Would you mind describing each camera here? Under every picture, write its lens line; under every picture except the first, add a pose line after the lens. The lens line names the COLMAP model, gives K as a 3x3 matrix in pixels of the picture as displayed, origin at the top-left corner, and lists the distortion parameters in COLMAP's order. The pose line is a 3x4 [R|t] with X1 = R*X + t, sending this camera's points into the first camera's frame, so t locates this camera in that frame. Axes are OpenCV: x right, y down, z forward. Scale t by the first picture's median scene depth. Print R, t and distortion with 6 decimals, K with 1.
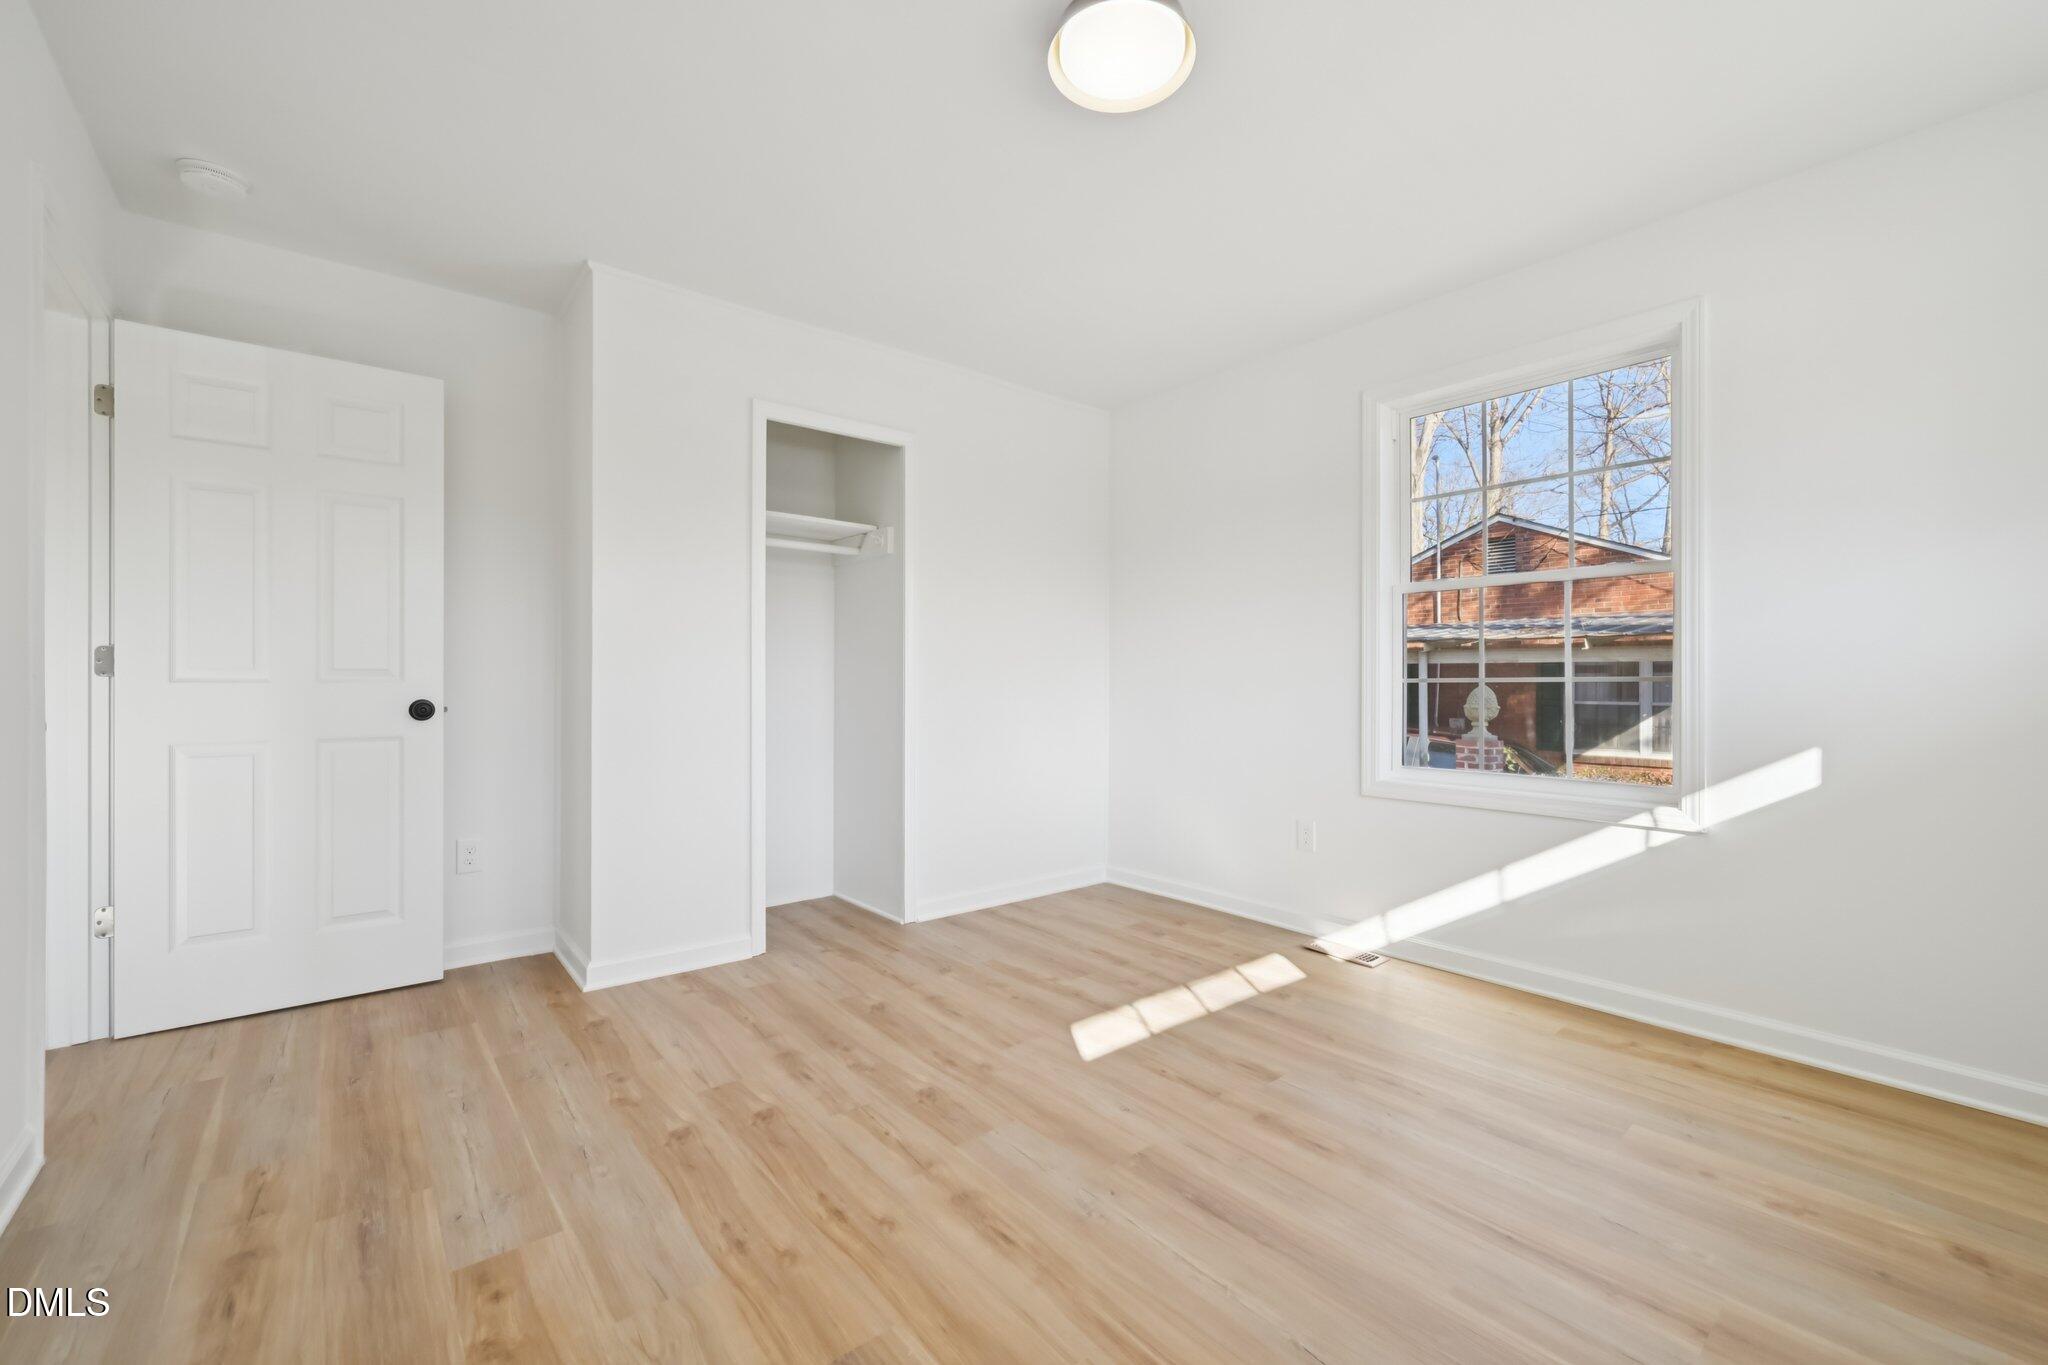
lens RADIAL K [[846.3, 0, 1028.5], [0, 846.3, 676.7], [0, 0, 1]] dist [-0.002010, 0.000431]
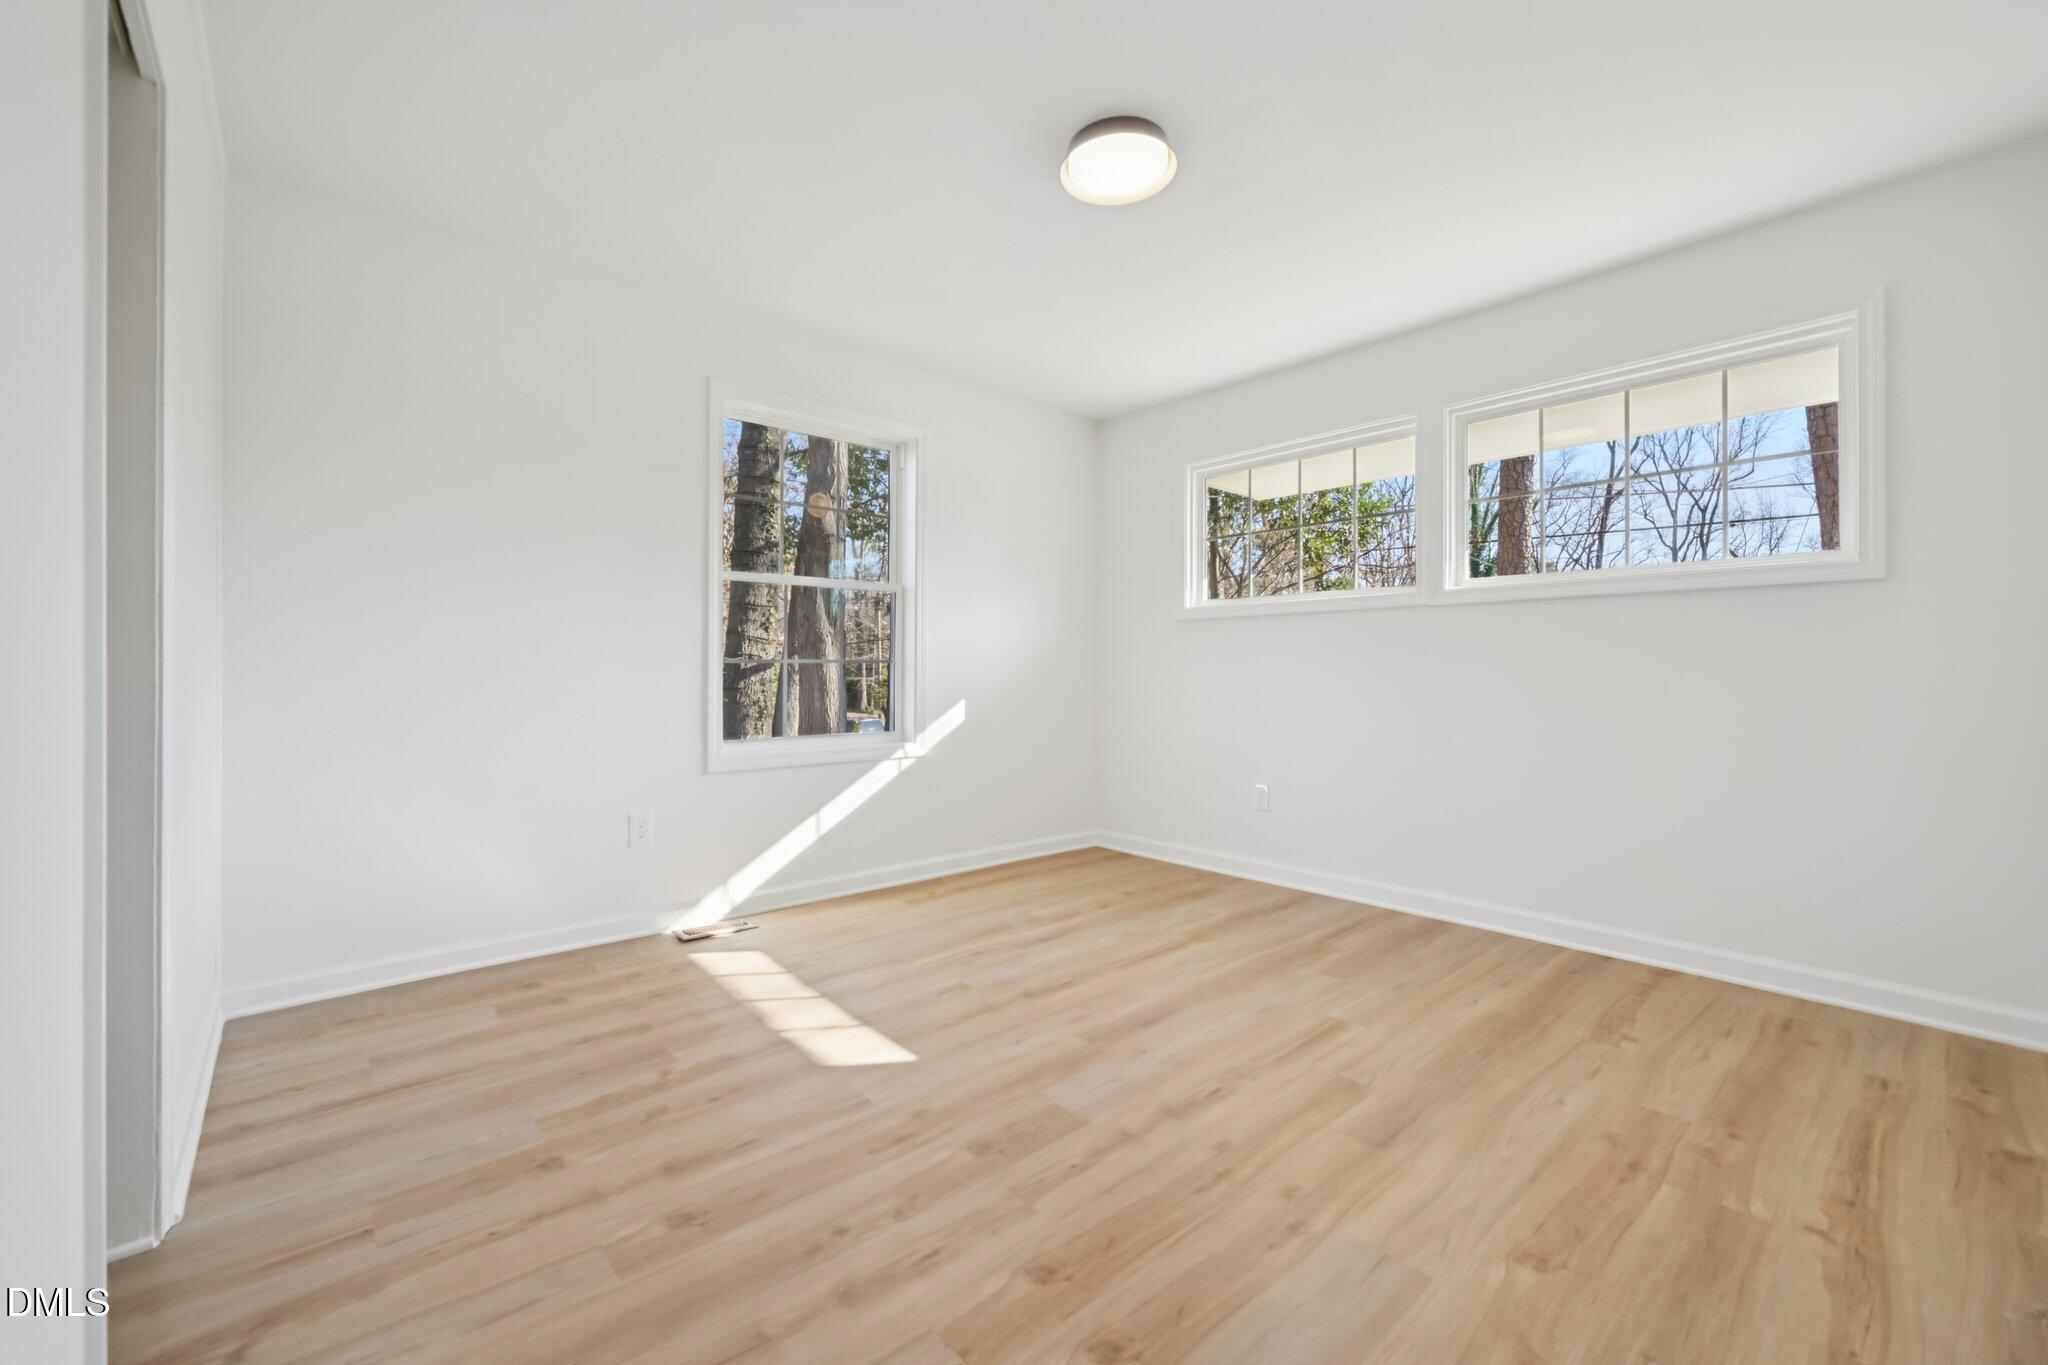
lens RADIAL K [[846.3, 0, 1030.0], [0, 846.3, 678.4], [0, 0, 1]] dist [-0.002010, 0.000431]
pose [[-0.046592, -0.014955, 0.998802, -0.811797], [-0.010488, 0.999840, 0.014481, 0.009063], [-0.998859, -0.009801, -0.046741, 0.843586]]
